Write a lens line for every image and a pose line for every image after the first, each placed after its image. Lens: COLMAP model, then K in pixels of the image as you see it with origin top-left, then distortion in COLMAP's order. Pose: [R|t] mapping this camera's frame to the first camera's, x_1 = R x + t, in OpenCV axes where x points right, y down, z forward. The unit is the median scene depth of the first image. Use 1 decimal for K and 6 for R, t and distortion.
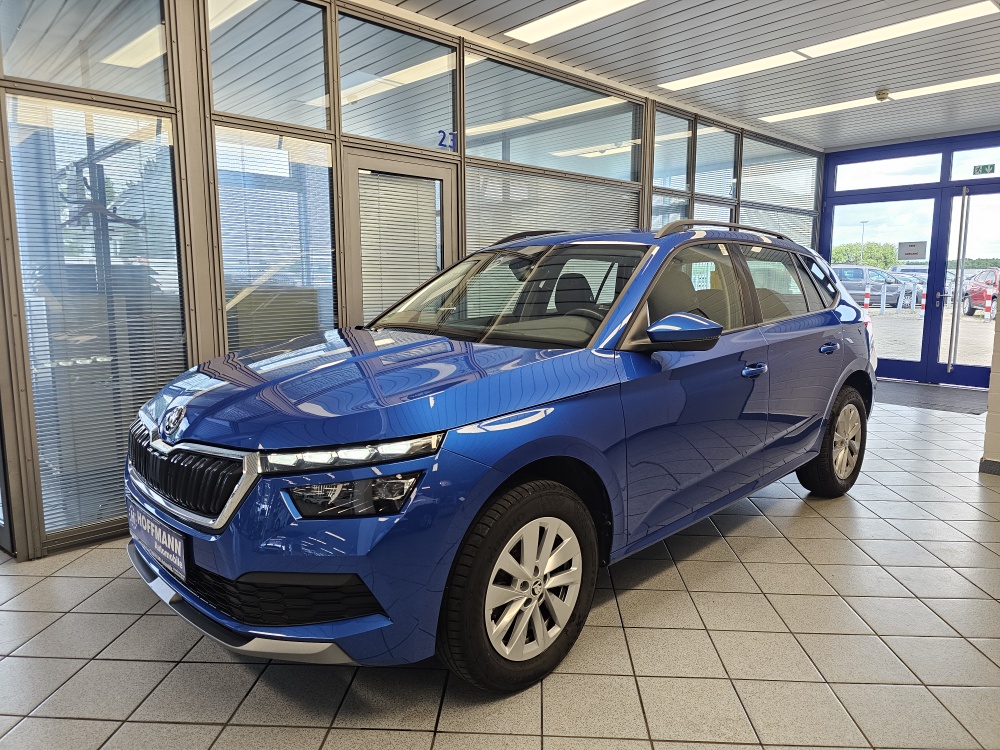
lens RADIAL K [[682.8, 0, 499.1], [0, 682.8, 372.2], [0, 0, 1]] dist [0.064301, -0.058203]
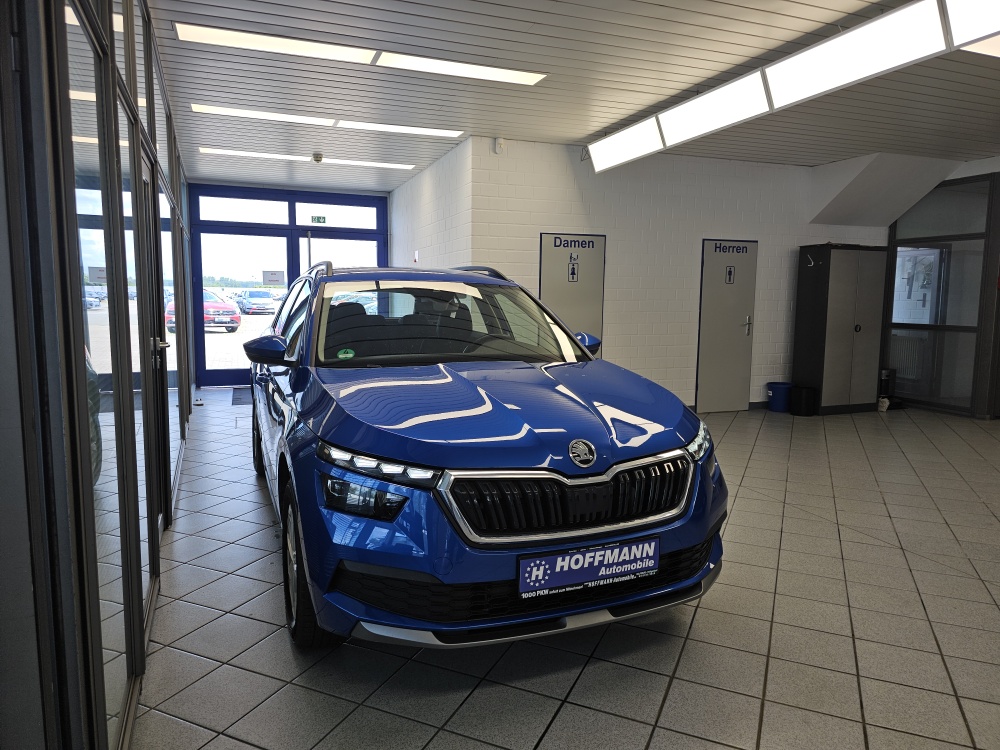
lens RADIAL K [[682.8, 0, 500.1], [0, 682.8, 377.4], [0, 0, 1]] dist [0.064301, -0.058203]
pose [[0.349643, -0.105853, 0.930884, -1.327931], [0.118210, 0.990641, 0.068248, -0.117343], [-0.929395, 0.086177, 0.358884, 0.664927]]
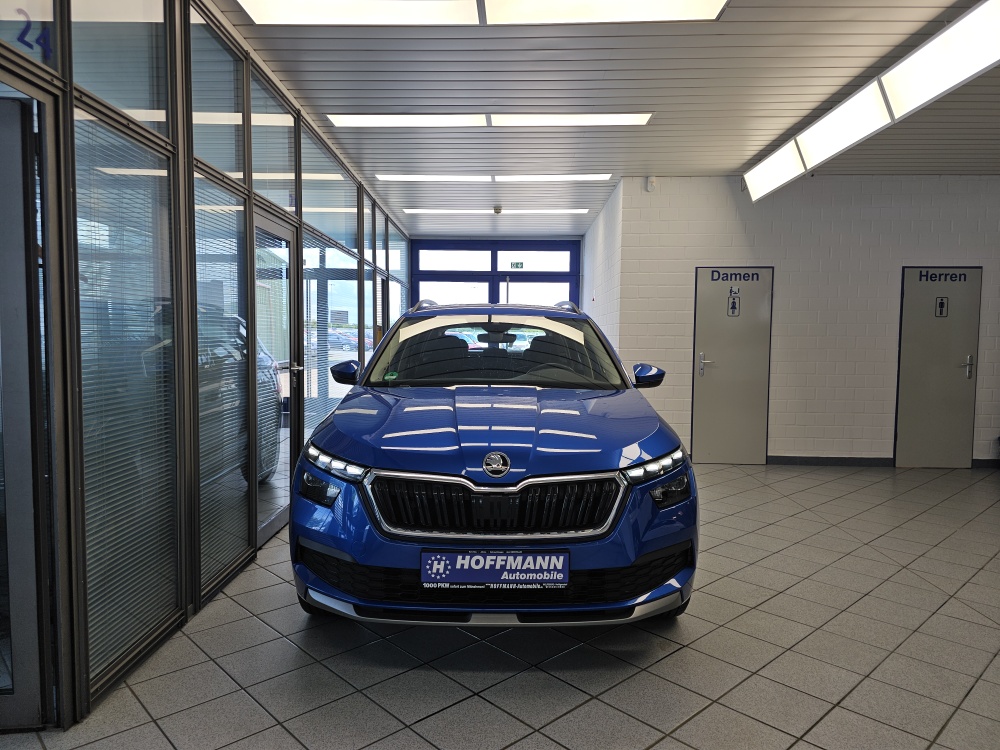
lens RADIAL K [[682.8, 0, 491.9], [0, 682.8, 382.3], [0, 0, 1]] dist [0.064301, -0.058203]
pose [[0.689395, -0.041732, 0.723183, -1.163500], [0.089887, 0.995552, -0.028238, -0.030253], [-0.718787, 0.084472, 0.690079, 0.189336]]
